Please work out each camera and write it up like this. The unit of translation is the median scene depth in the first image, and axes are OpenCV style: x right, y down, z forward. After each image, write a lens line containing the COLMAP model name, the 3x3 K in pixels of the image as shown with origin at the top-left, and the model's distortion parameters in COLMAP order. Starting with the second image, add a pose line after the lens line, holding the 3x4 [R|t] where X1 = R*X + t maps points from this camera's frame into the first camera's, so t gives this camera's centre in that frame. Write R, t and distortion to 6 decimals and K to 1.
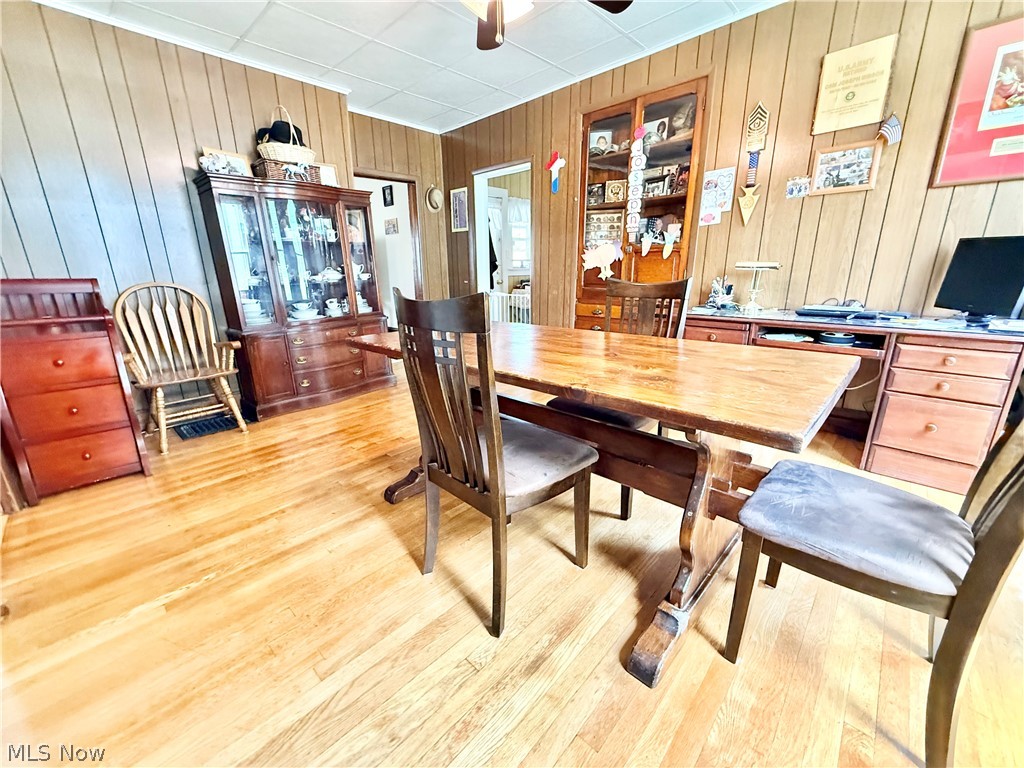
lens RADIAL K [[409.3, 0, 509.9], [0, 409.3, 386.3], [0, 0, 1]] dist [-0.000256, -0.000013]
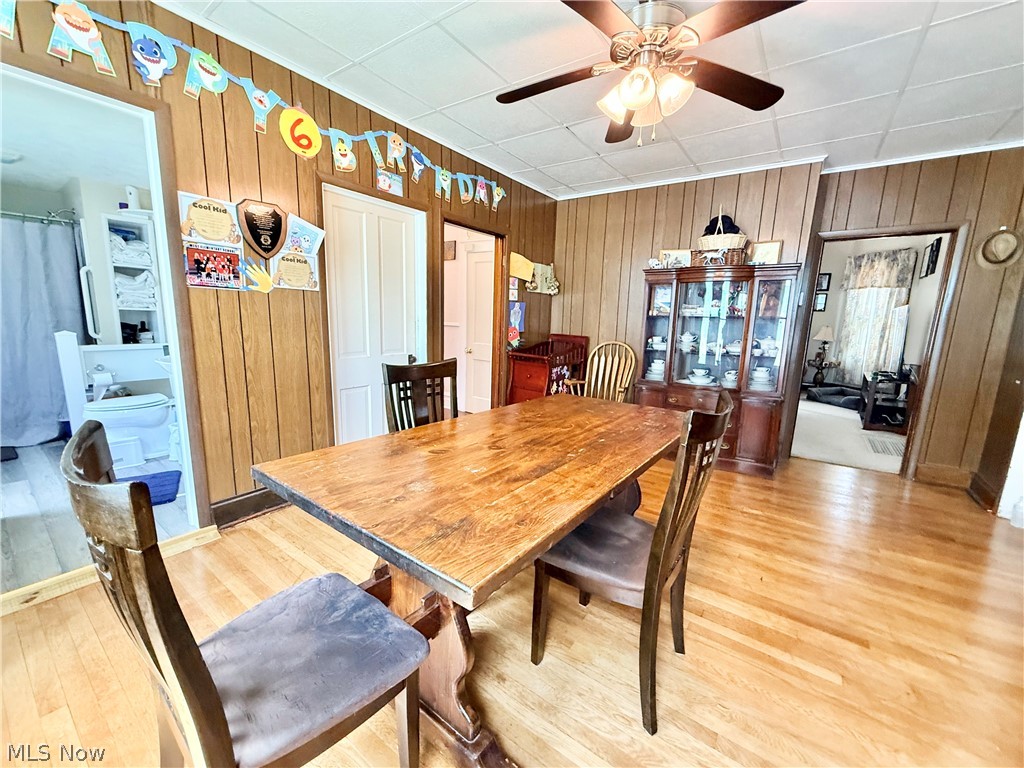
lens RADIAL K [[409.3, 0, 509.9], [0, 409.3, 386.3], [0, 0, 1]] dist [-0.000256, -0.000013]
pose [[0.136816, 0.179696, -0.974161, 0.552387], [-0.301300, 0.944365, 0.131884, -0.169492], [0.943663, 0.275471, 0.183347, 0.355787]]
